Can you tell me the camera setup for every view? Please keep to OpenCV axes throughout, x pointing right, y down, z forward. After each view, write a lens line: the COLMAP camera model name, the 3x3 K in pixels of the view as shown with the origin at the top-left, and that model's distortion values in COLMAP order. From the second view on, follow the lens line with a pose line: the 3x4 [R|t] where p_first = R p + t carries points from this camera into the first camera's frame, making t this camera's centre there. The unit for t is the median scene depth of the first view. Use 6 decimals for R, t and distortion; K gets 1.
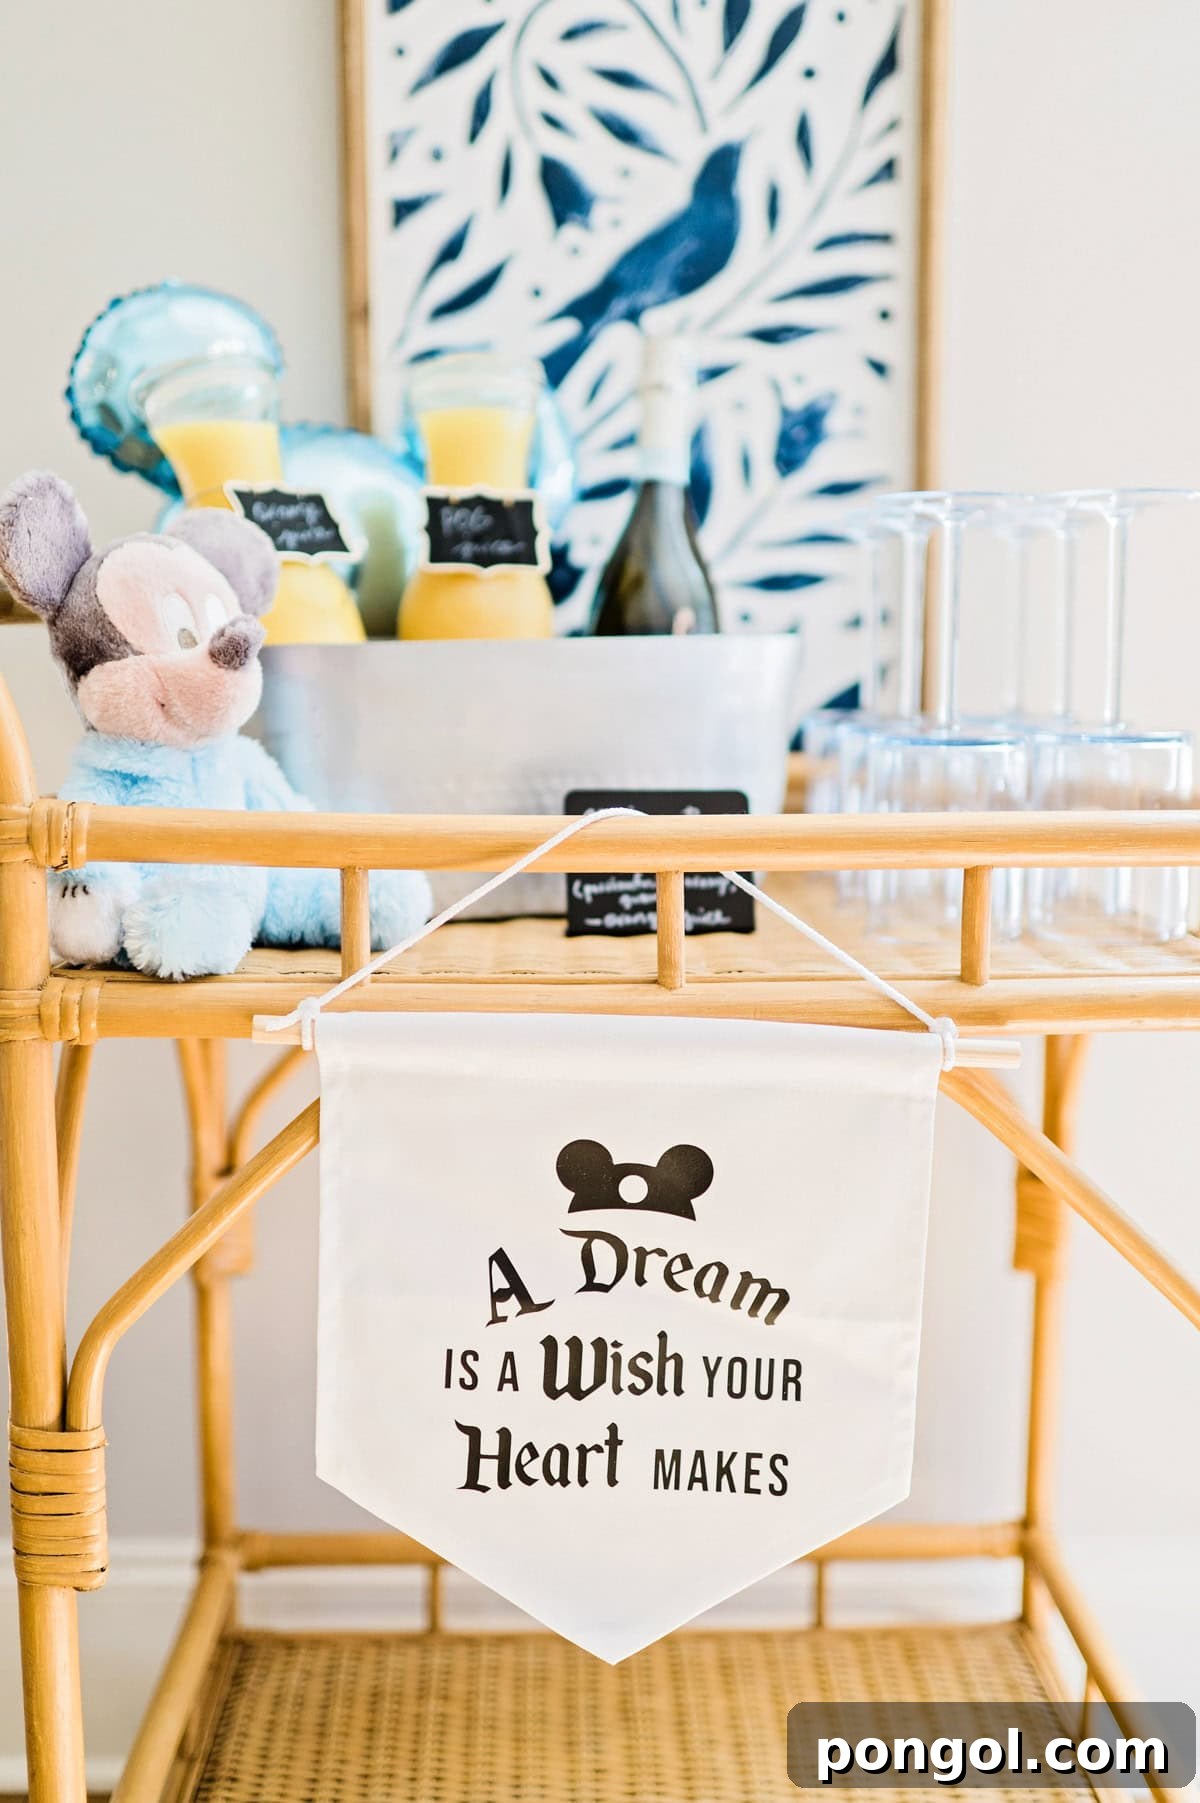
lens RADIAL K [[1854.8, 0, 599.5], [0, 1854.8, 898.7], [0, 0, 1]] dist [0.019782, 0.000000]
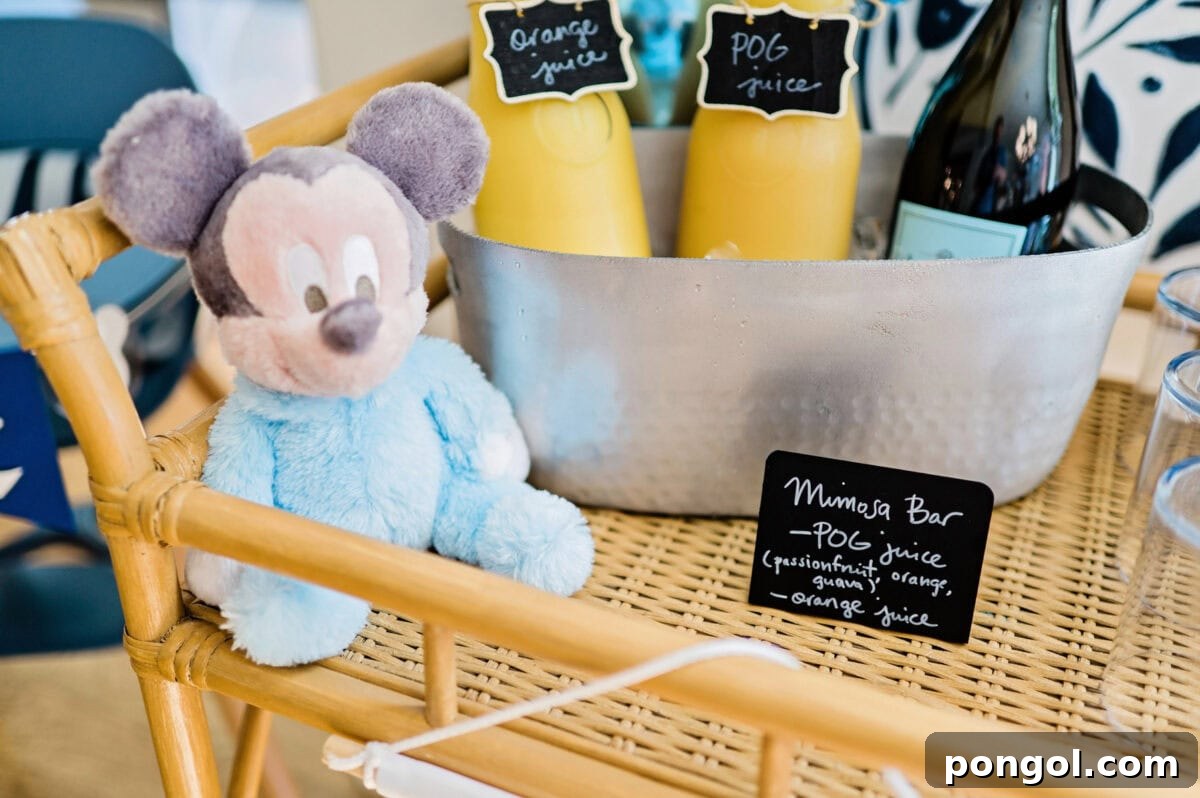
lens RADIAL K [[1234.5, 0, 602.0], [0, 1234.5, 400.5], [0, 0, 1]] dist [0.019782, 0.000000]
pose [[0.917789, 0.205086, -0.340004, 0.102388], [-0.074507, 0.930027, 0.359860, -0.284935], [0.390015, -0.304943, 0.868849, 0.473446]]
